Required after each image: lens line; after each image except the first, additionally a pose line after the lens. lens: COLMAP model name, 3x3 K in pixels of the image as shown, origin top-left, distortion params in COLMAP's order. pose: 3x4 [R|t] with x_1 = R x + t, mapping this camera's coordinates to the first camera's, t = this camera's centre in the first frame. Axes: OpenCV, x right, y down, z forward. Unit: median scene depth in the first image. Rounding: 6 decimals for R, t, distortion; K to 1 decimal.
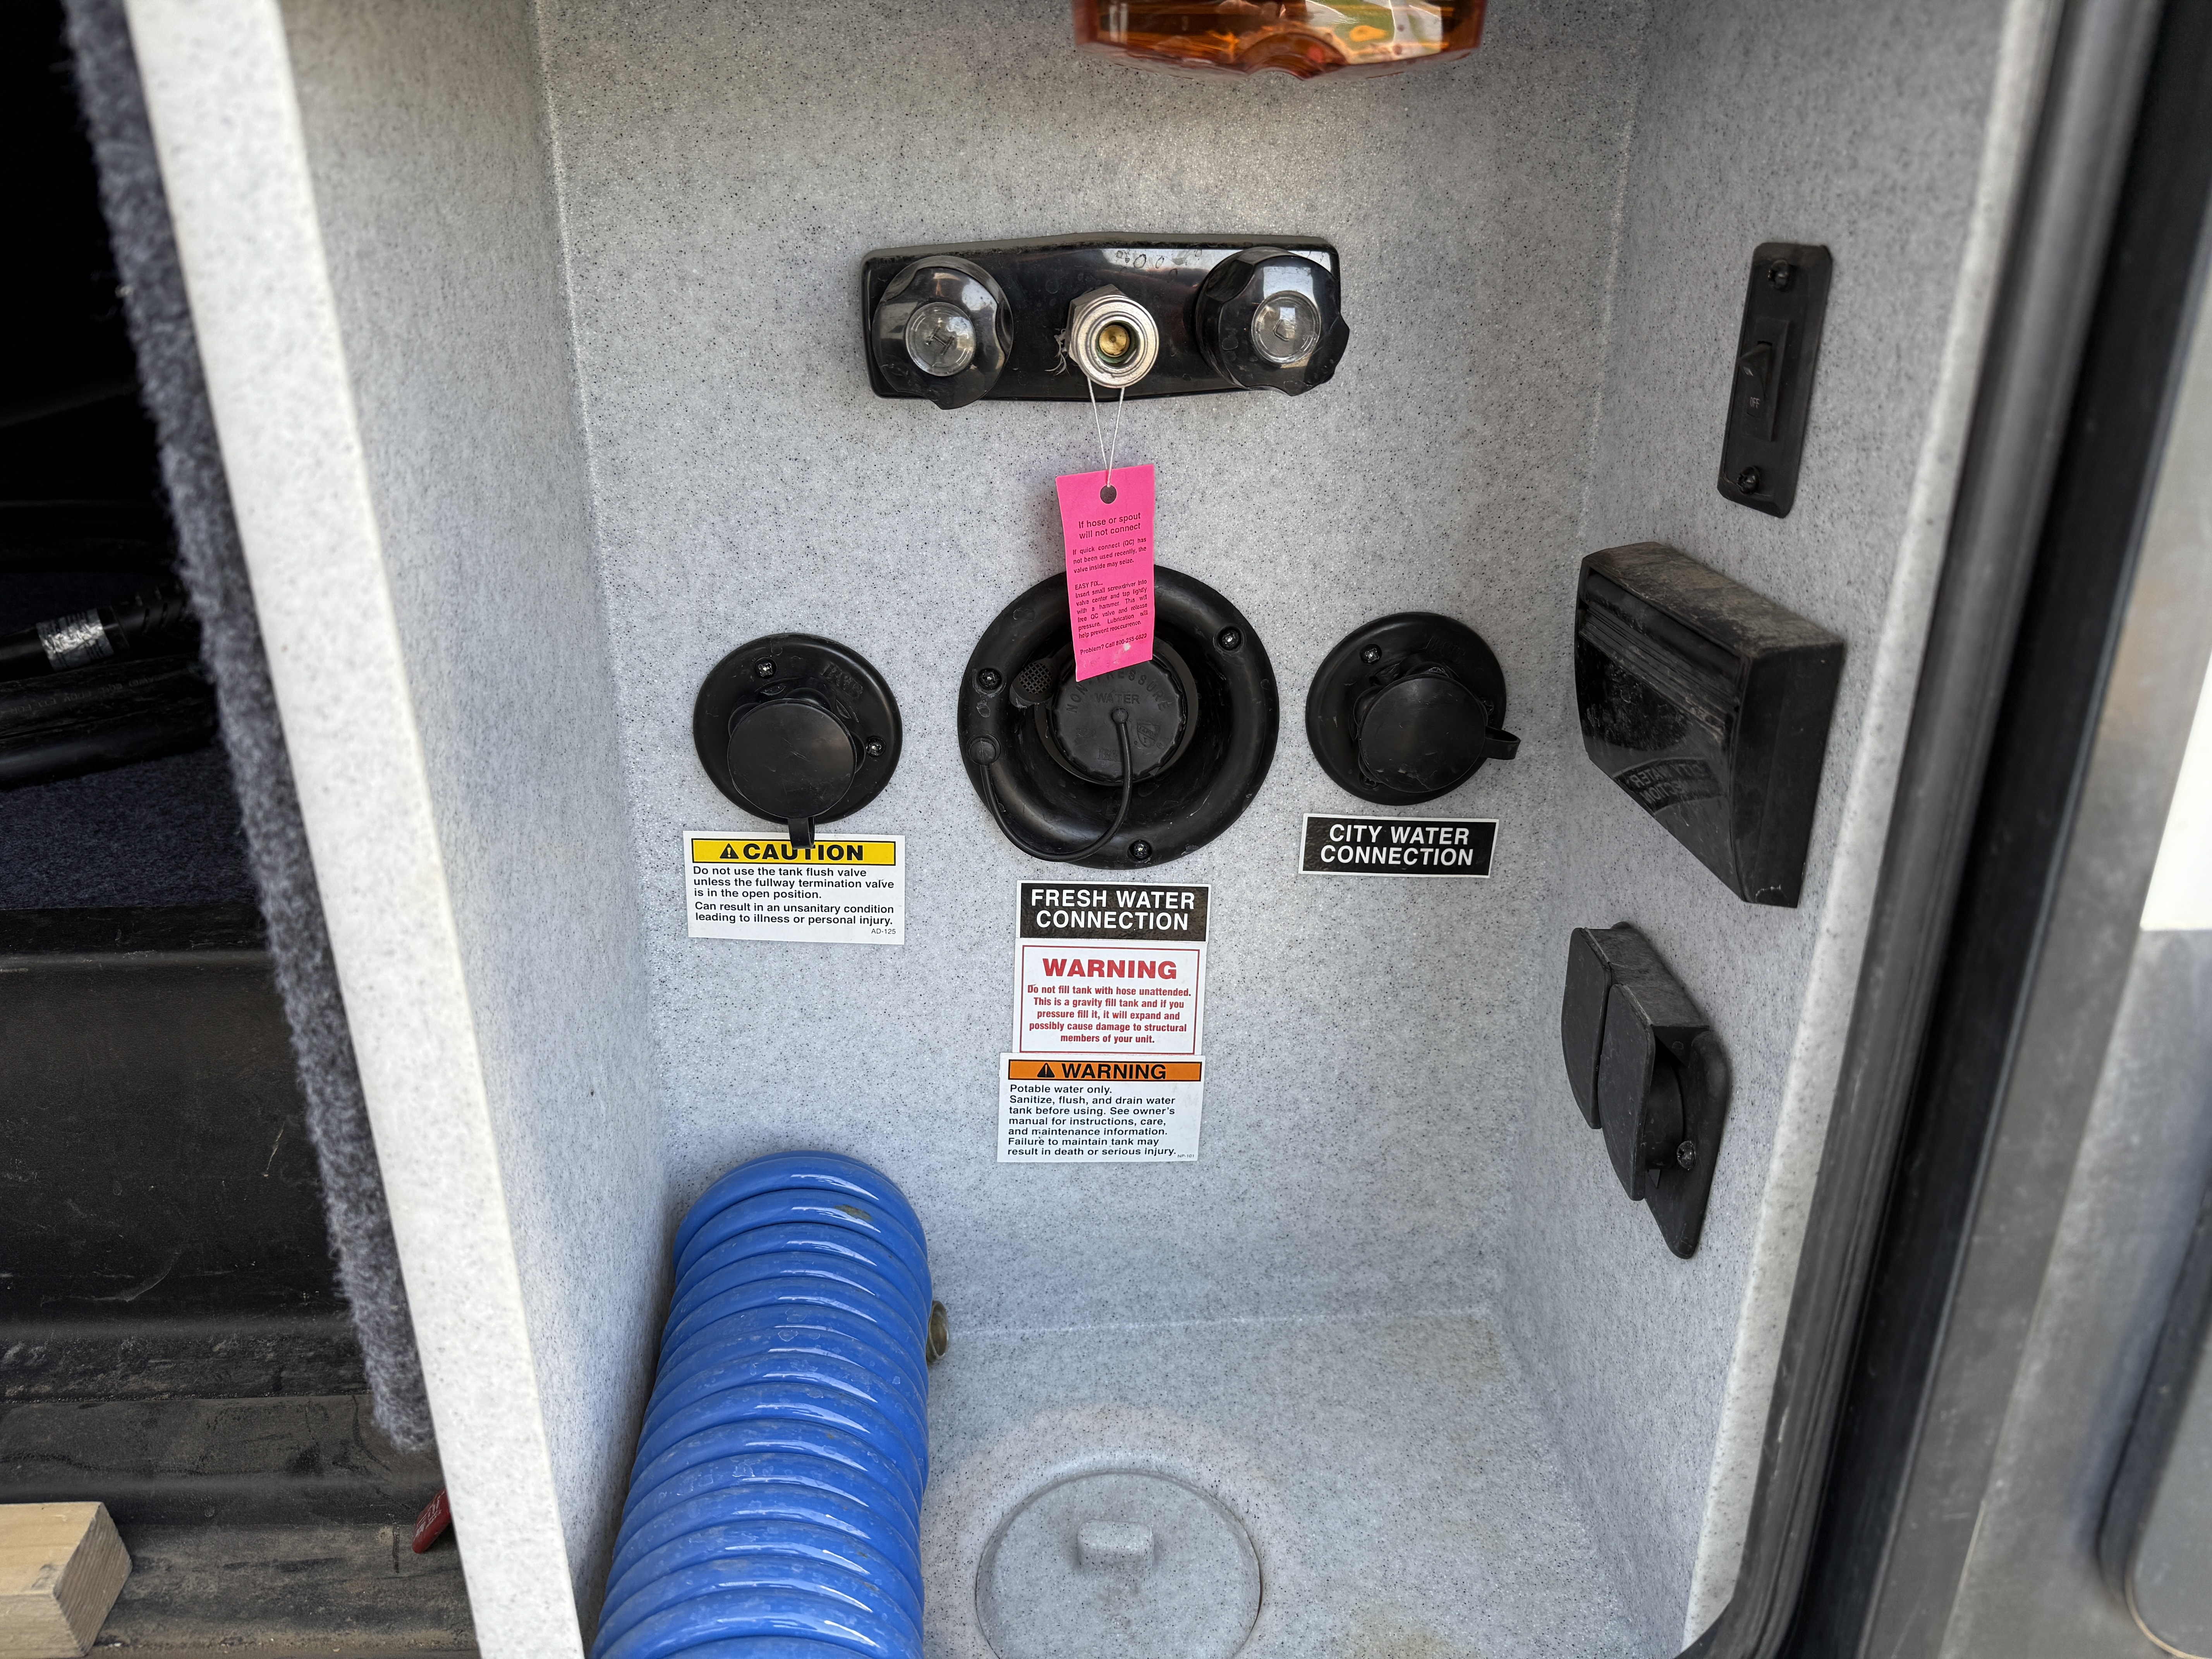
lens RADIAL K [[1564.2, 0, 1106.0], [0, 1564.2, 829.5], [0, 0, 1]] dist [0.127614, -0.158423]
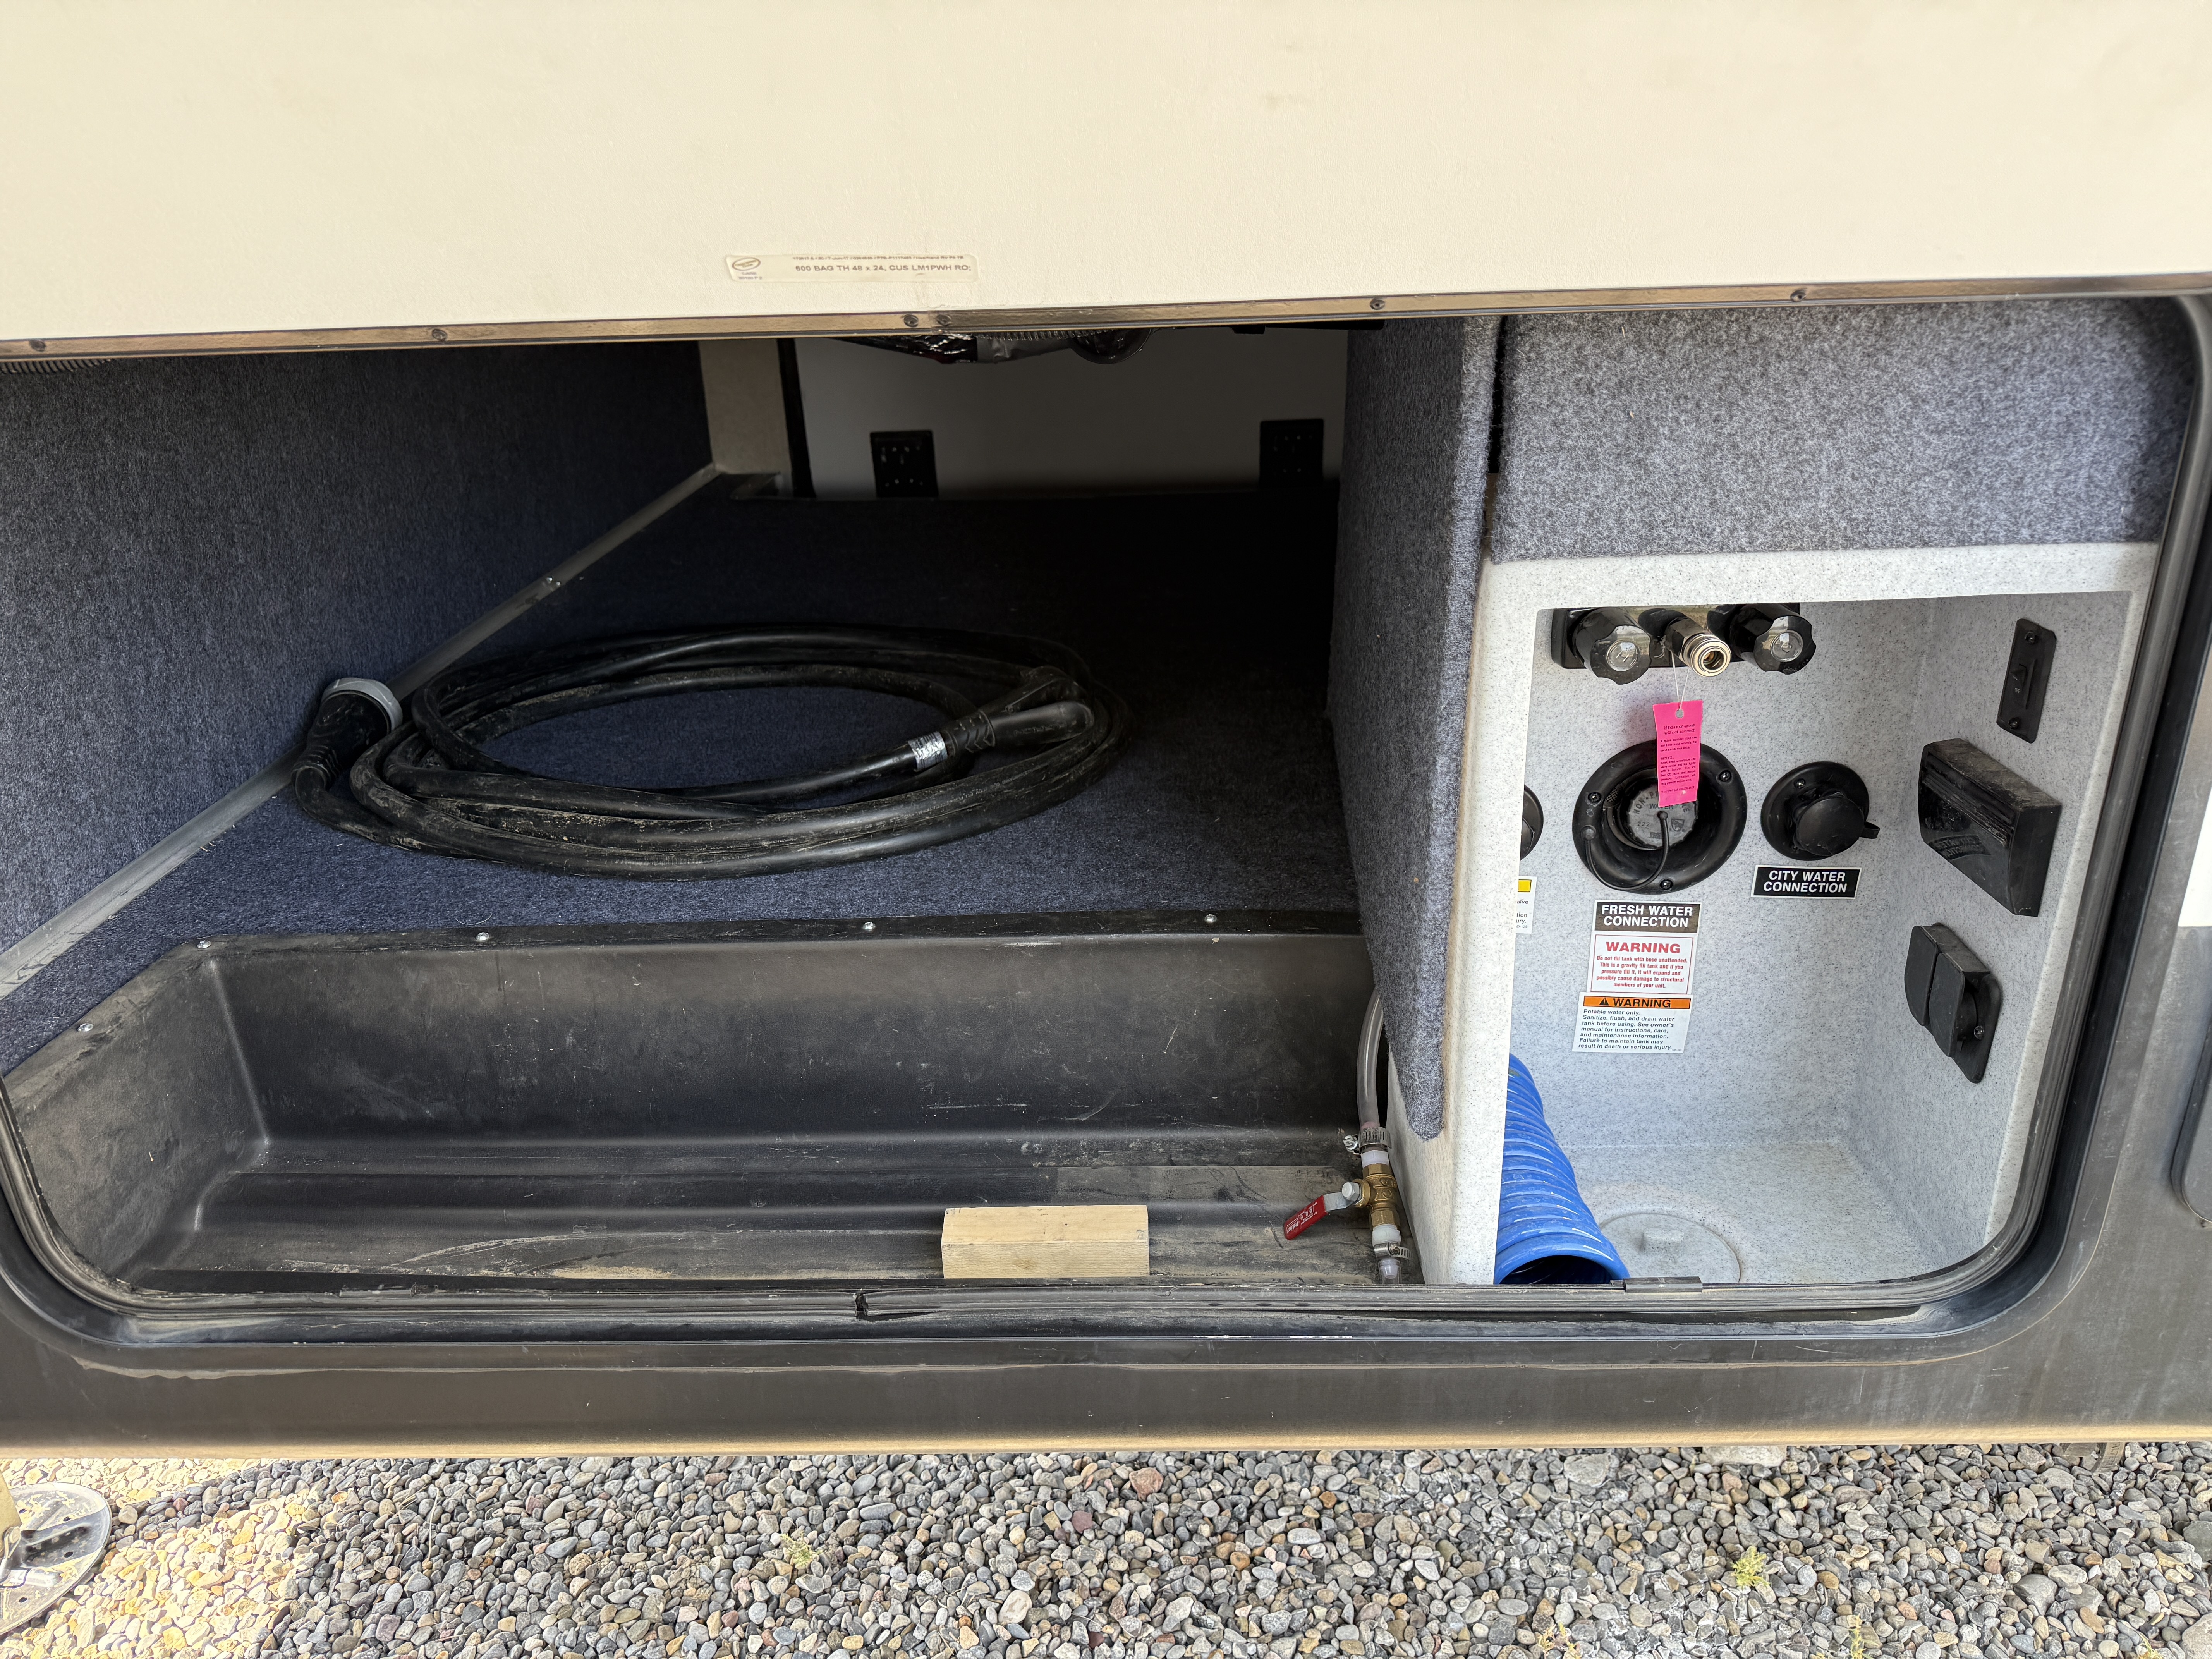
lens RADIAL K [[1560.2, 0, 1106.0], [0, 1560.2, 829.5], [0, 0, 1]] dist [0.025435, -0.033382]
pose [[0.996474, -0.002822, -0.083854, -0.513873], [0.003011, 0.999993, 0.002120, -0.061690], [0.083848, -0.002365, 0.996476, -0.976952]]
